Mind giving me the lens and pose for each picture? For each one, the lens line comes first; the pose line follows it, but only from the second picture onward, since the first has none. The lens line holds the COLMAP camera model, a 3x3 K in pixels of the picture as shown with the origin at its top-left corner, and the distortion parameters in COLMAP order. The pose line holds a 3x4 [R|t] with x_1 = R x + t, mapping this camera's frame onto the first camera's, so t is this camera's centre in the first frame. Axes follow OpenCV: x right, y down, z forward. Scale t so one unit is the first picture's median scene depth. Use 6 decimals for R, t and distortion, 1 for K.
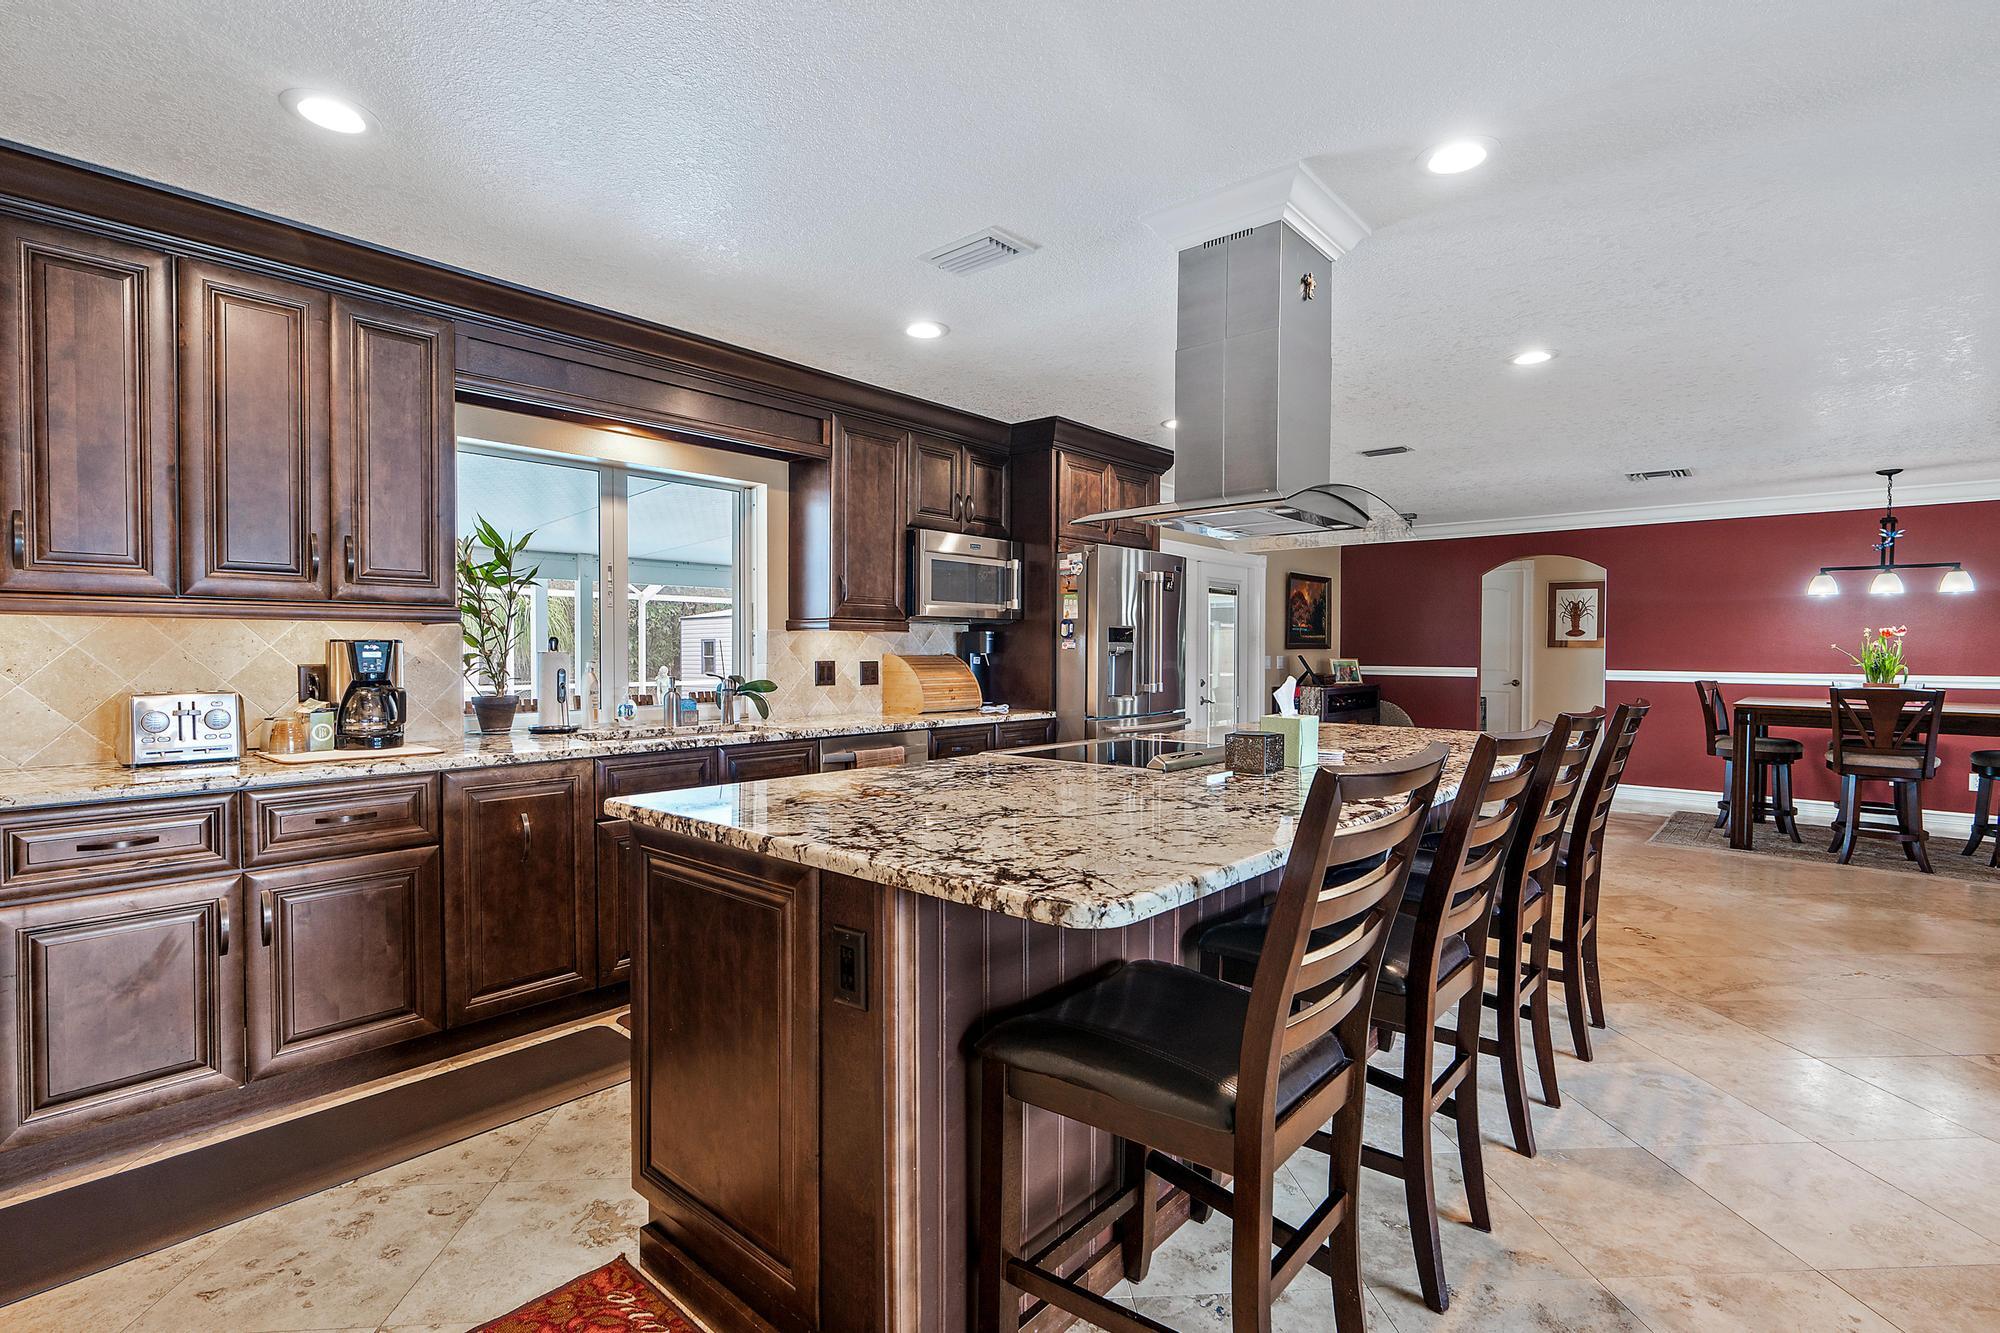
lens RADIAL K [[934.6, 0, 1000.0], [0, 934.6, 666.5], [0, 0, 1]] dist [-0.003947, 0.000090]
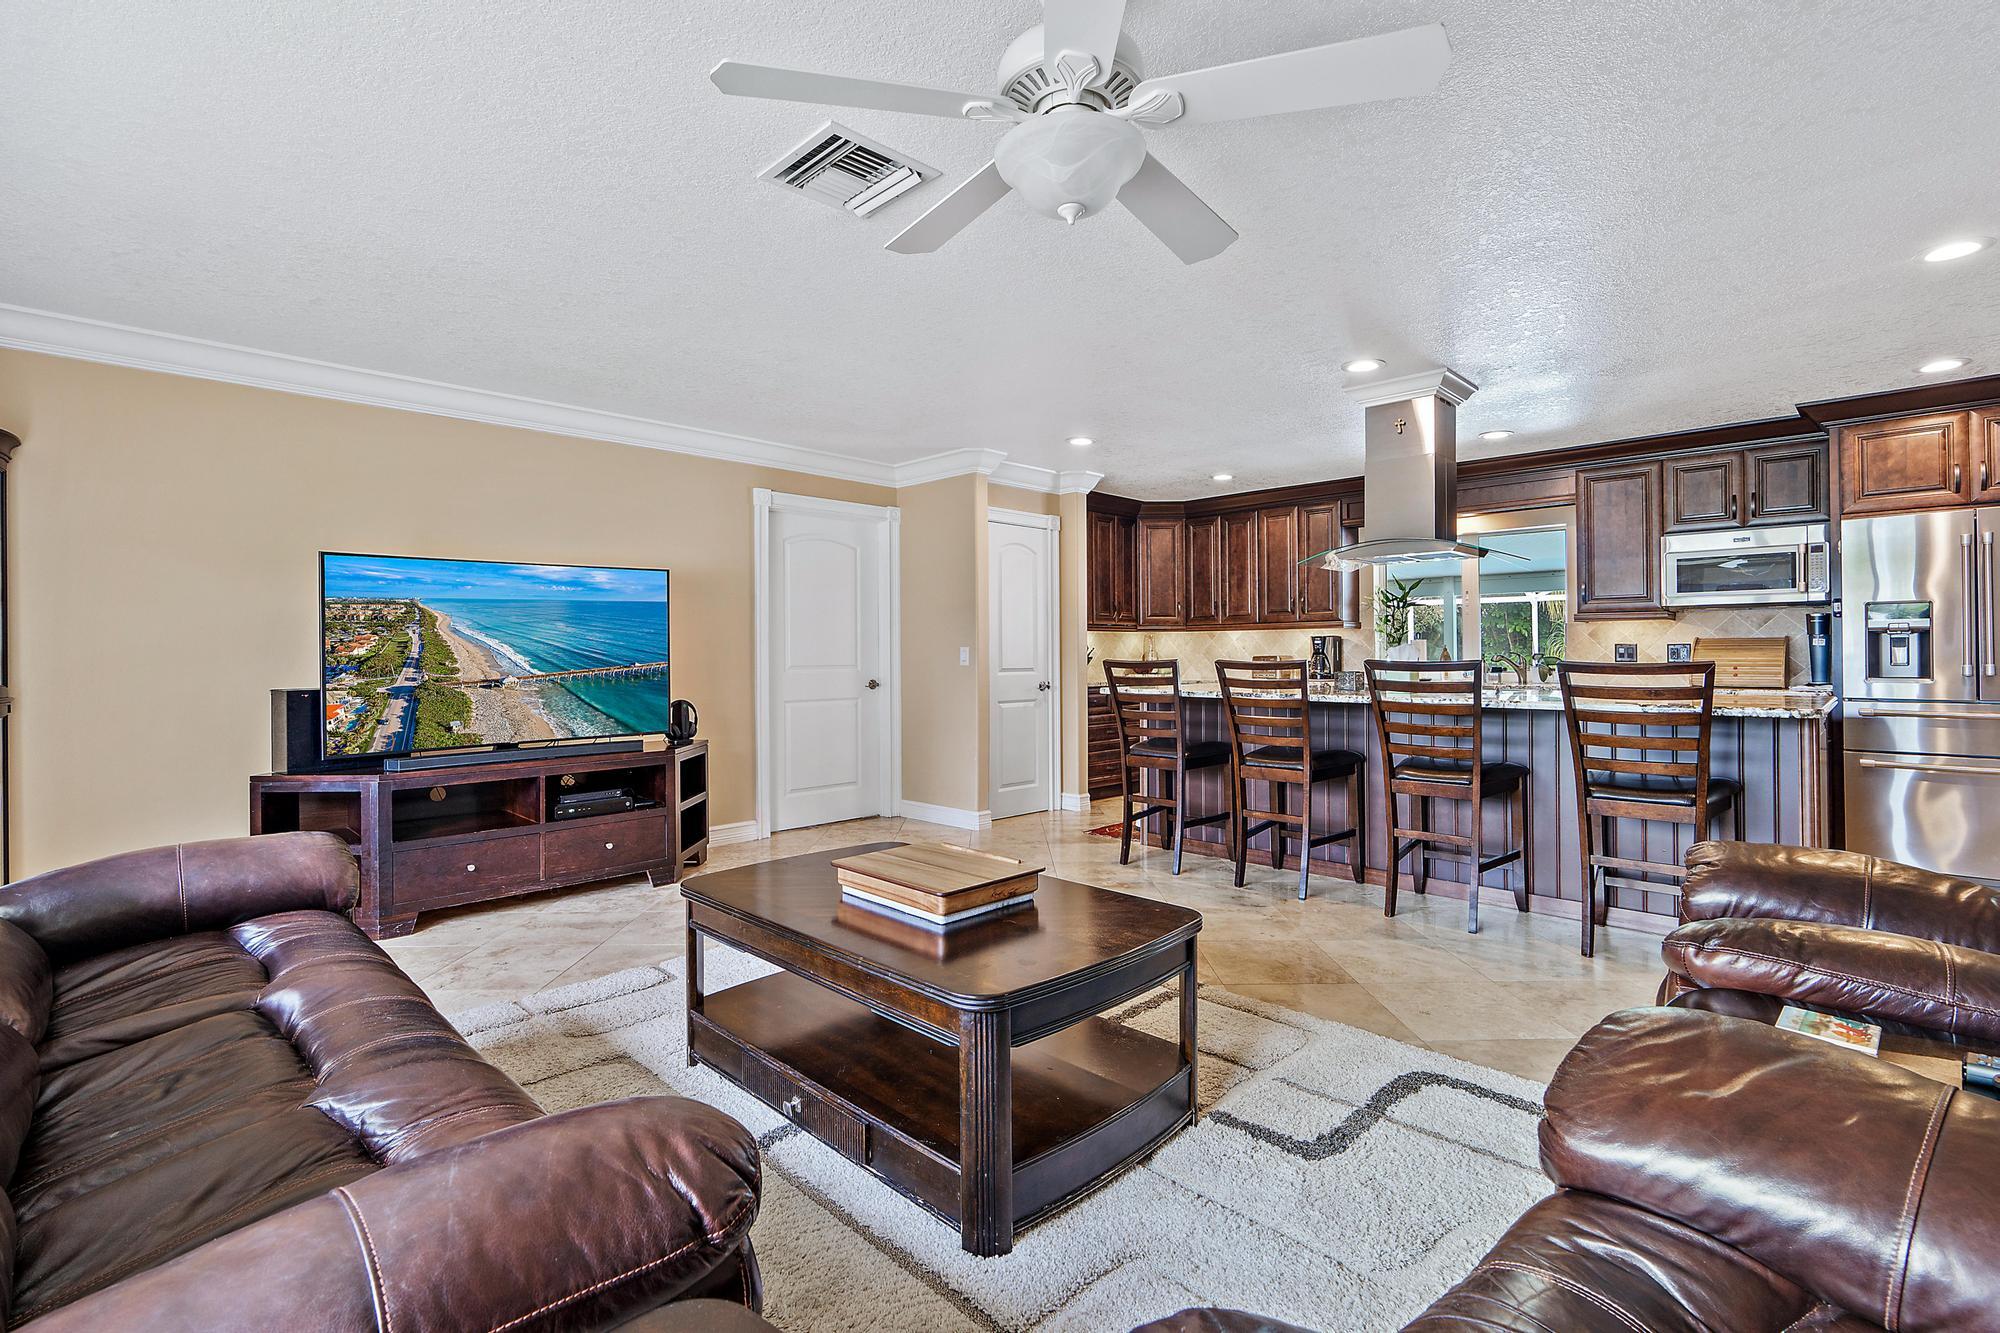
lens RADIAL K [[911.1, 0, 1002.0], [0, 911.1, 664.5], [0, 0, 1]] dist [-0.006008, 0.000260]
pose [[-0.061806, 0.006539, -0.998067, 1.791122], [-0.012839, 0.999891, 0.007346, 0.039488], [0.998006, 0.013268, -0.061715, 0.292321]]
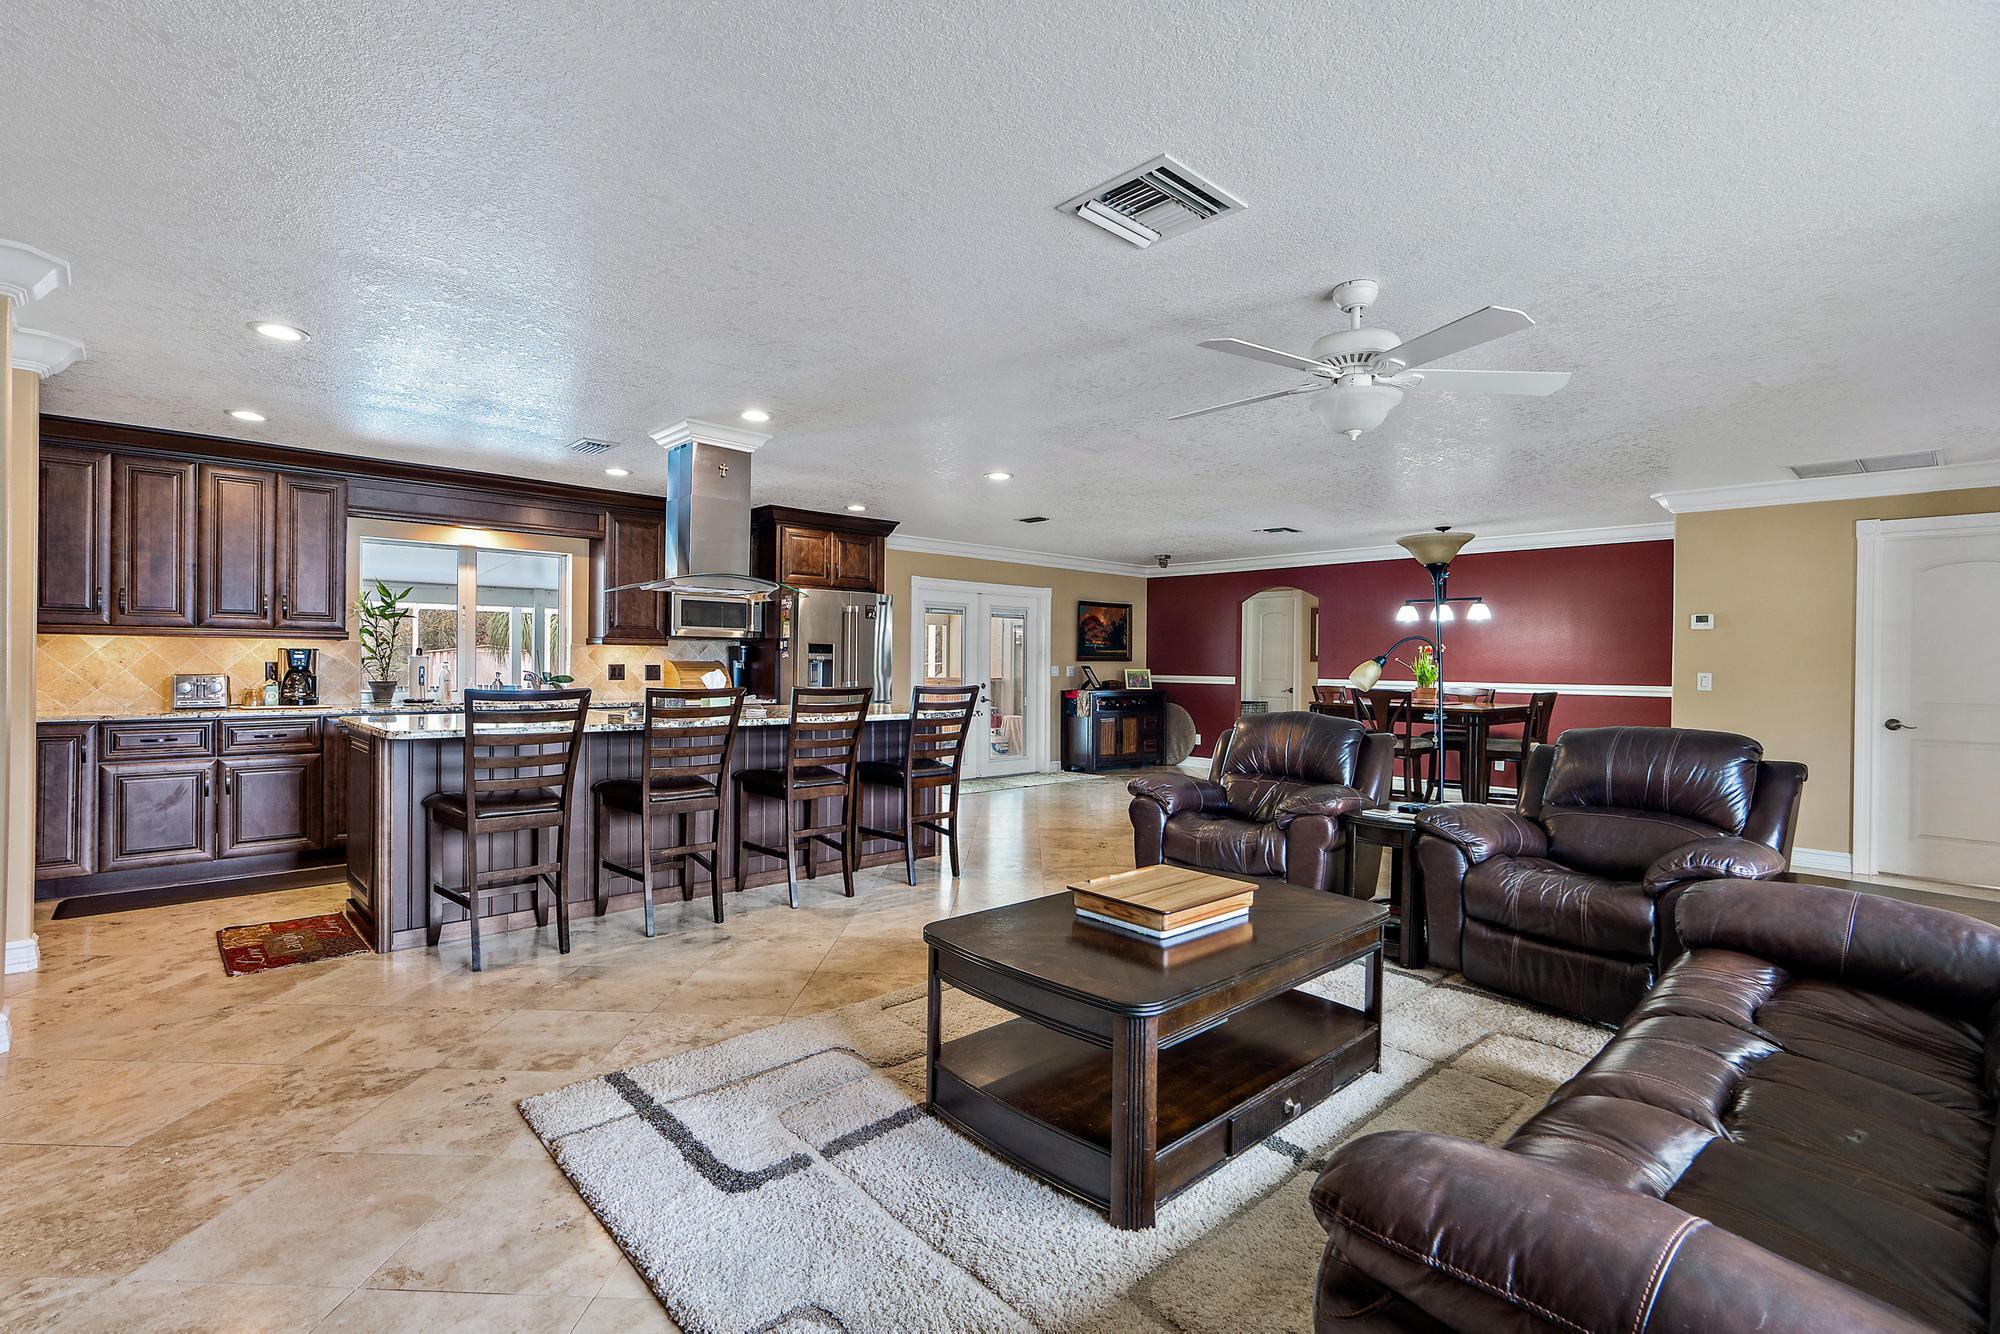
lens RADIAL K [[911.1, 0, 1002.0], [0, 911.1, 665.0], [0, 0, 1]] dist [-0.006008, 0.000260]
pose [[0.995742, 0.006028, -0.091985, 0.921734], [-0.007620, 0.999827, -0.016968, 0.025279], [0.091867, 0.017596, 0.995616, -0.712358]]
